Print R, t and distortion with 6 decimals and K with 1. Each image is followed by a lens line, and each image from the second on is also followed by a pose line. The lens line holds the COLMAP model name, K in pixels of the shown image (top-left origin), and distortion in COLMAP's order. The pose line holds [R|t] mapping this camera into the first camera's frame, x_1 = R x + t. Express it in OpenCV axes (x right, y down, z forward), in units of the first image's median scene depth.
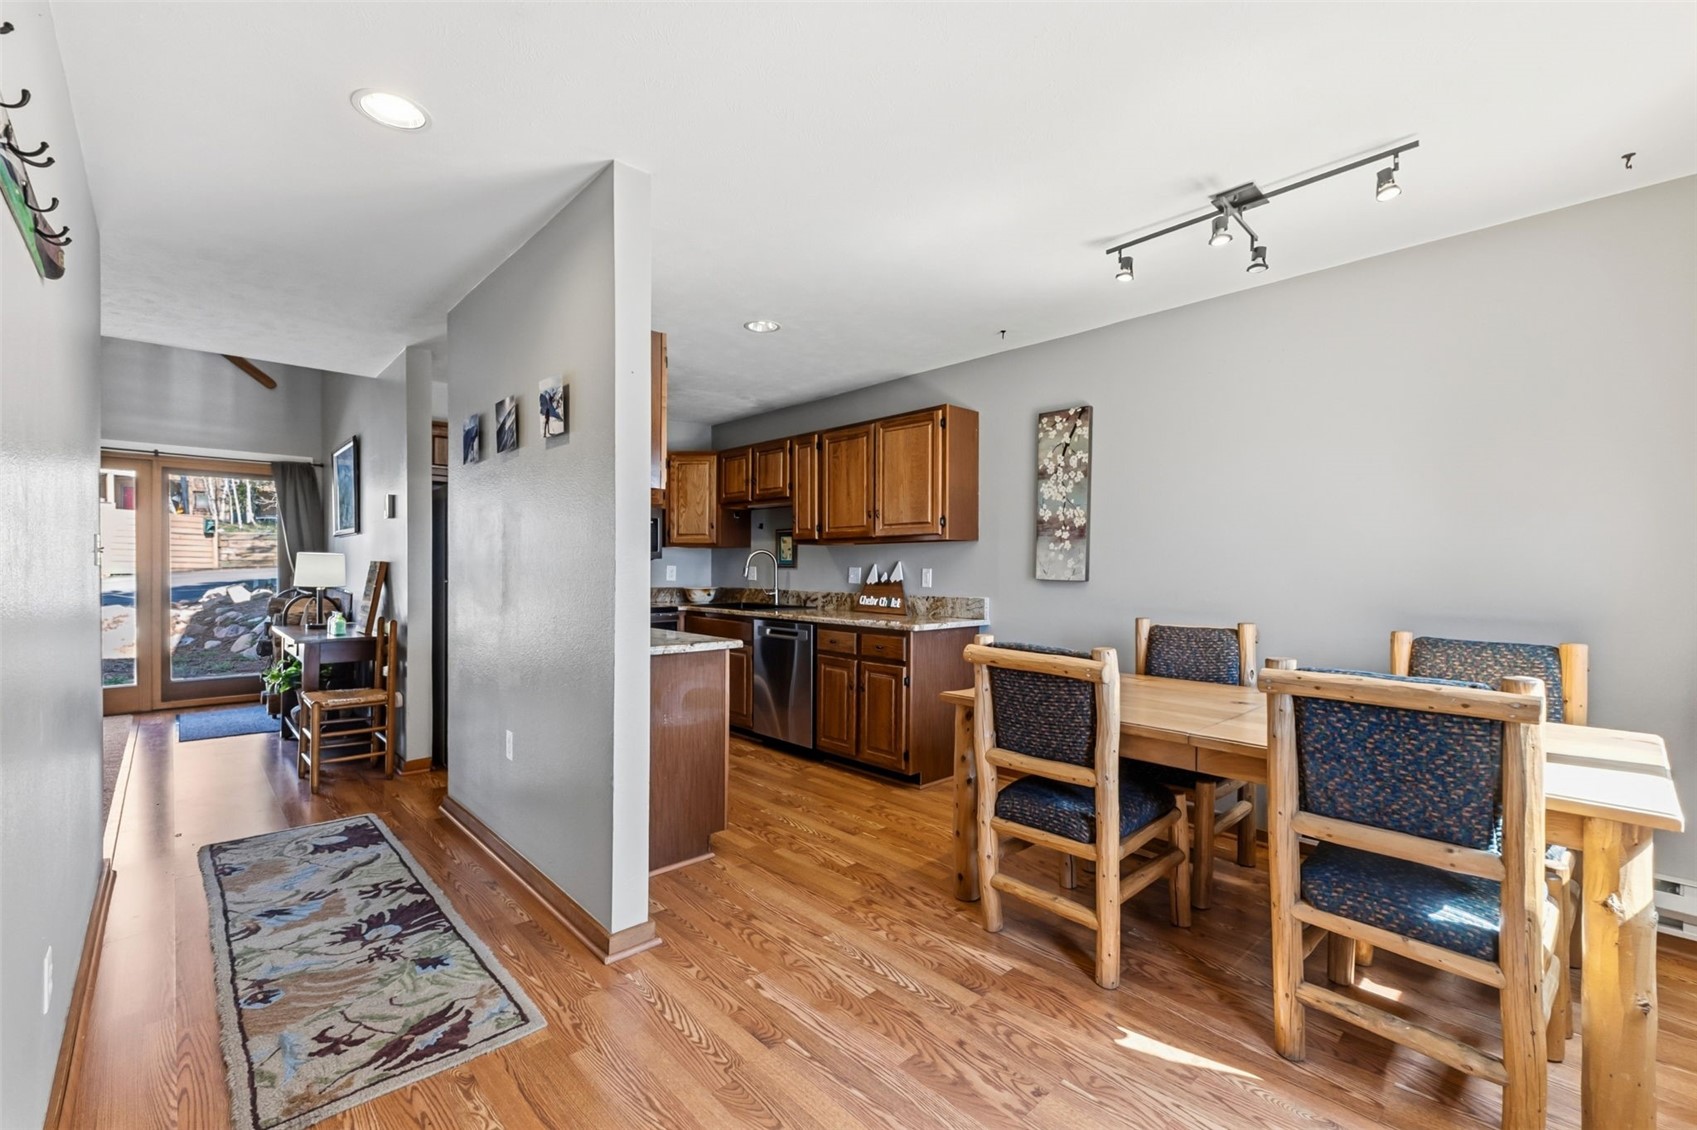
lens RADIAL K [[720.0, 0, 850.9], [0, 720.0, 571.3], [0, 0, 1]] dist [0.003293, 0.000290]
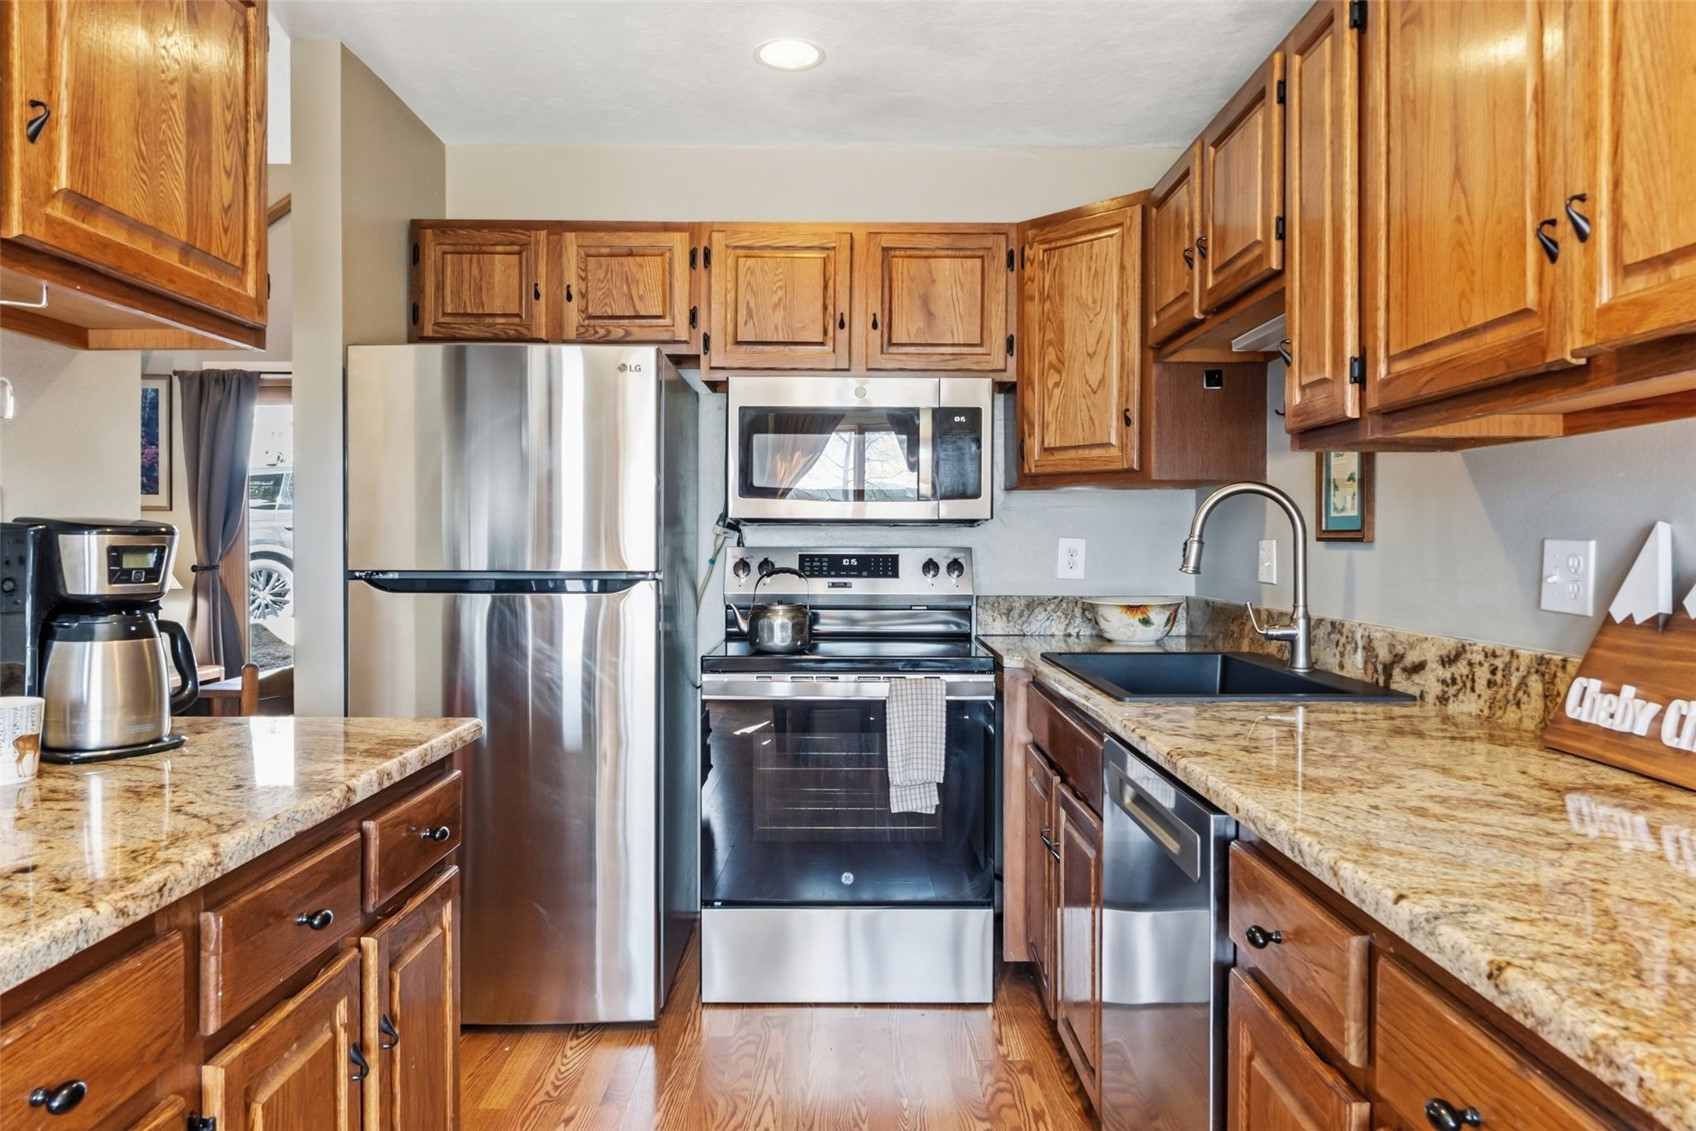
lens RADIAL K [[1141.6, 0, 845.0], [0, 1141.6, 553.0], [0, 0, 1]] dist [0.004527, 0.003241]
pose [[0.732349, 0.000462, -0.680930, 0.073739], [0.001937, 0.999994, 0.002761, -0.002458], [0.680927, -0.003341, 0.732343, 0.541134]]
